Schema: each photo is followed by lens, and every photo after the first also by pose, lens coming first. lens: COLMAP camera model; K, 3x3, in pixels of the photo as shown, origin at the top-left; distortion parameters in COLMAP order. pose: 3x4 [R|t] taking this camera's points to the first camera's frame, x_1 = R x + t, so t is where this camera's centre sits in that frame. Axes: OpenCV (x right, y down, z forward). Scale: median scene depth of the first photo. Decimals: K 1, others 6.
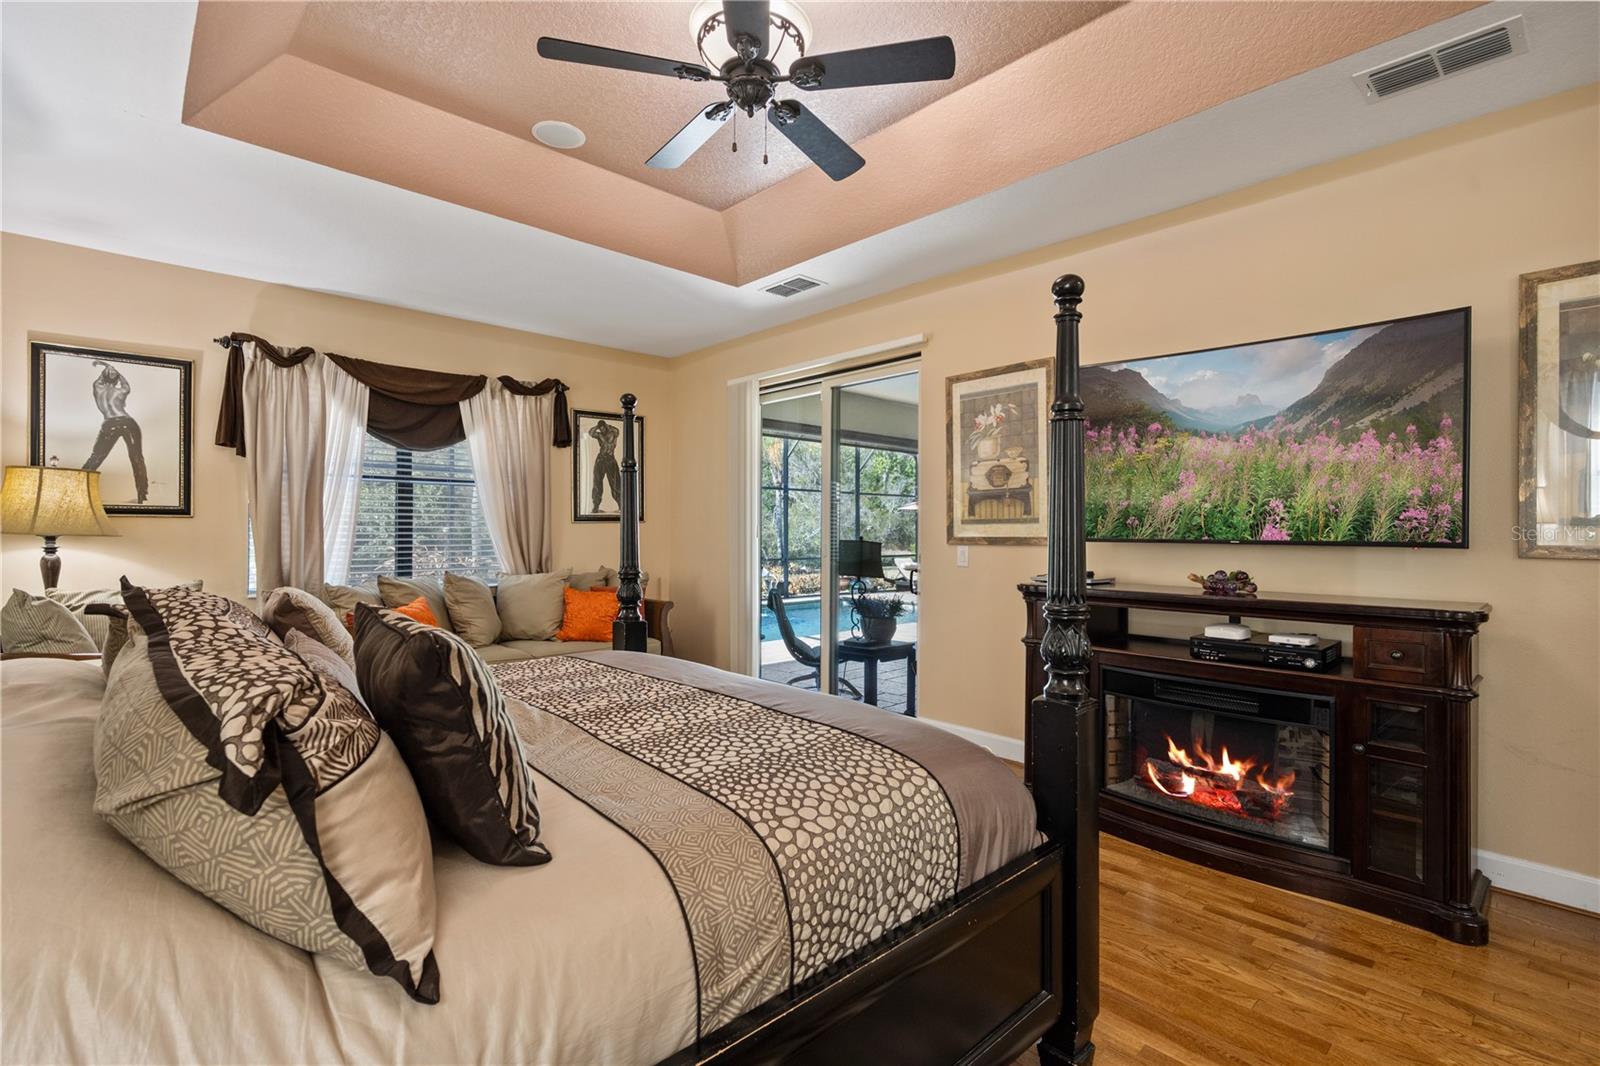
lens RADIAL K [[732.2, 0, 800.0], [0, 732.2, 533.0], [0, 0, 1]] dist [-0.000979, -0.000445]
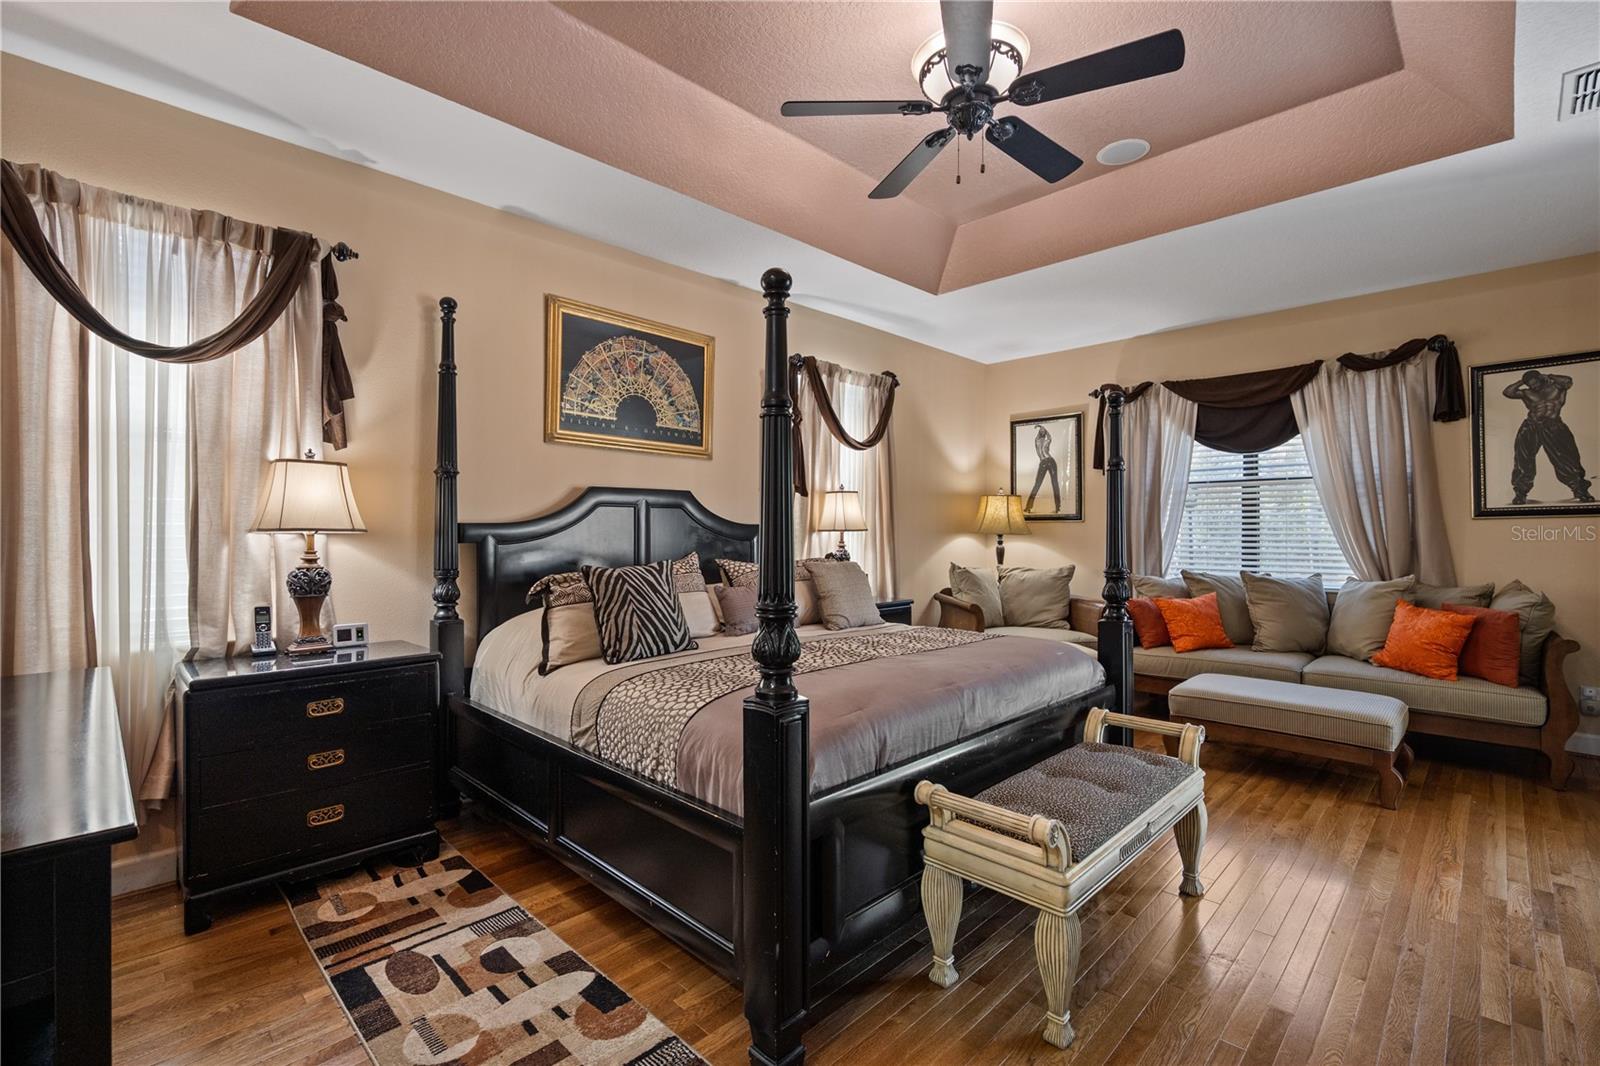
lens RADIAL K [[702.5, 0, 800.0], [0, 702.5, 533.0], [0, 0, 1]] dist [-0.001398, -0.000062]
pose [[0.043485, 0.000224, -0.999054, 0.418506], [-0.001071, 0.999999, 0.000178, 0.000898], [0.999054, 0.001062, 0.043485, 0.315616]]
